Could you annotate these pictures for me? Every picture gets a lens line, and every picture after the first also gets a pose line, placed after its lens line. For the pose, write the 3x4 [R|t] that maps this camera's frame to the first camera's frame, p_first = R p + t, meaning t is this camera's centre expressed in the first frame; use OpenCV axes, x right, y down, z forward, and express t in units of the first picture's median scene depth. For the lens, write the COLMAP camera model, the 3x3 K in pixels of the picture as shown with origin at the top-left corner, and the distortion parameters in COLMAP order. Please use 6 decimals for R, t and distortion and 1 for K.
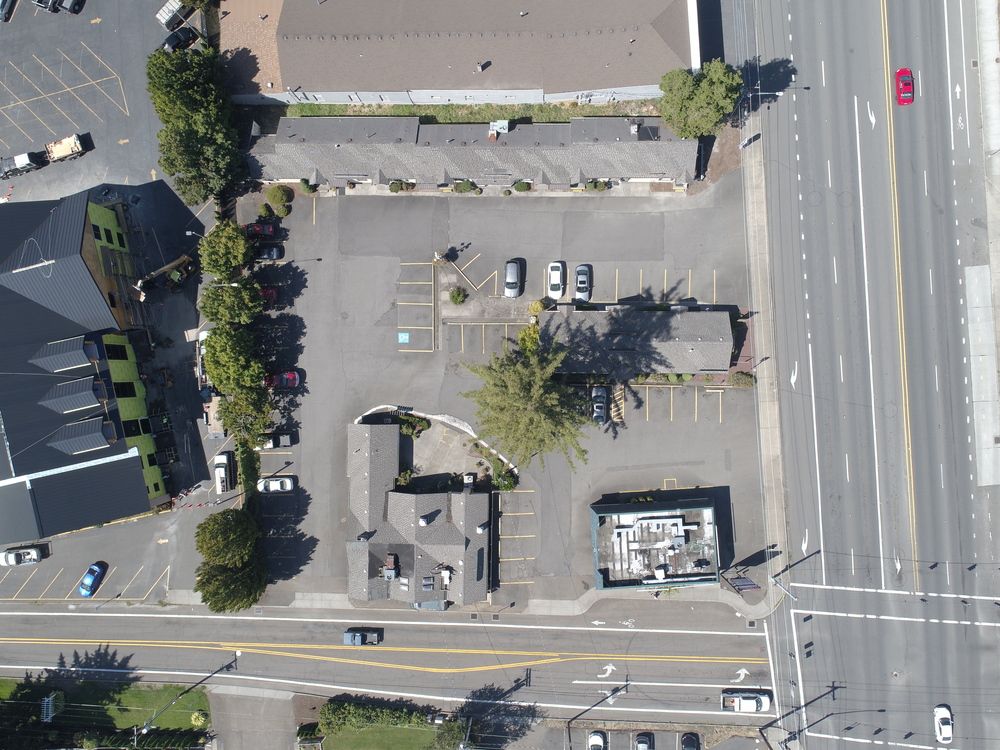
lens RADIAL K [[750.4, 0, 499.8], [0, 750.4, 378.8], [0, 0, 1]] dist [-0.003388, 0.000091]
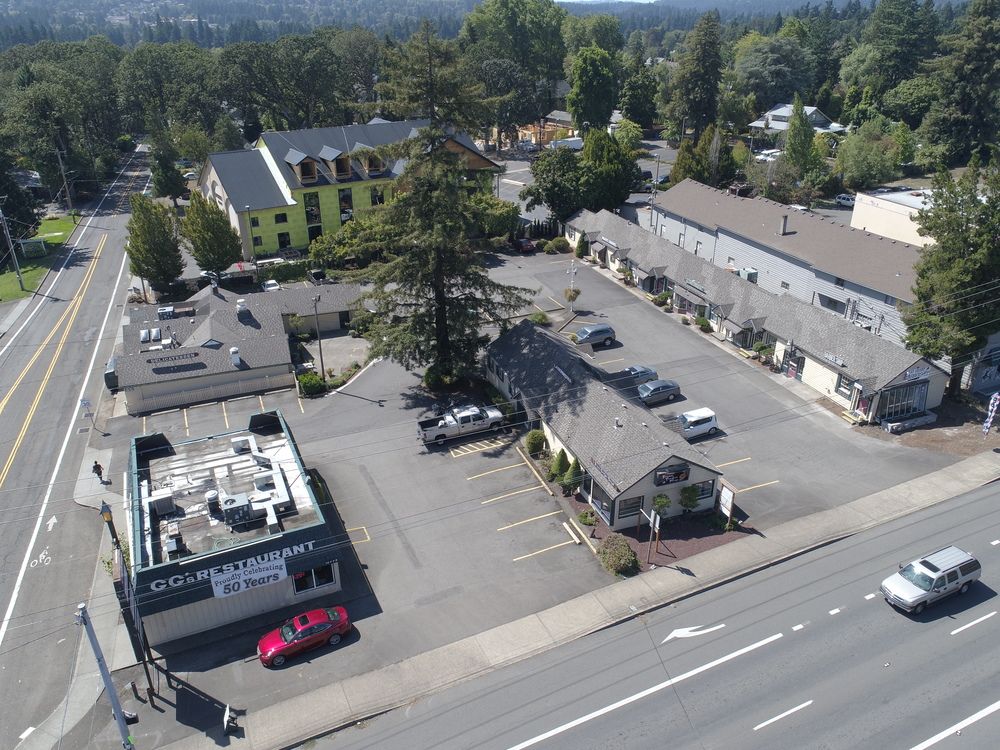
lens RADIAL K [[750.4, 0, 508.2], [0, 750.4, 376.2], [0, 0, 1]] dist [-0.003388, 0.000091]
pose [[0.359100, 0.445493, -0.820112, 0.610249], [-0.933206, 0.158999, -0.322250, 0.188711], [-0.013163, 0.881054, 0.472833, 0.679710]]
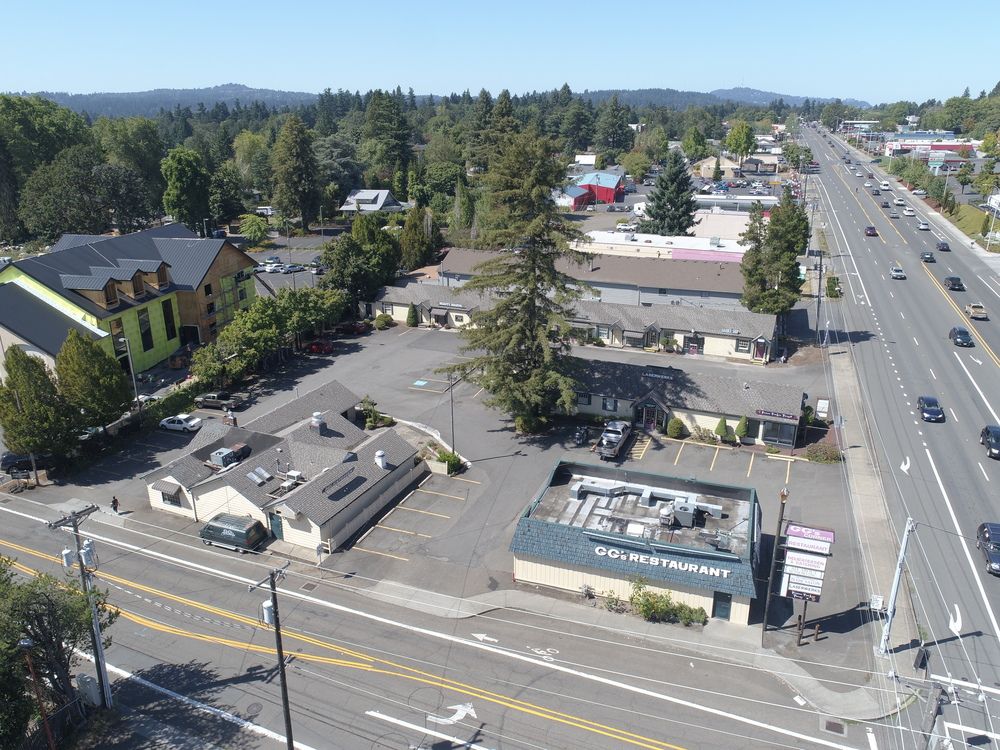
lens RADIAL K [[750.4, 0, 500.4], [0, 750.4, 375.5], [0, 0, 1]] dist [-0.003388, 0.000091]
pose [[0.915796, 0.170301, -0.363751, 0.284960], [-0.400067, 0.306614, -0.863675, 0.680691], [-0.035554, 0.936475, 0.348927, 0.688915]]
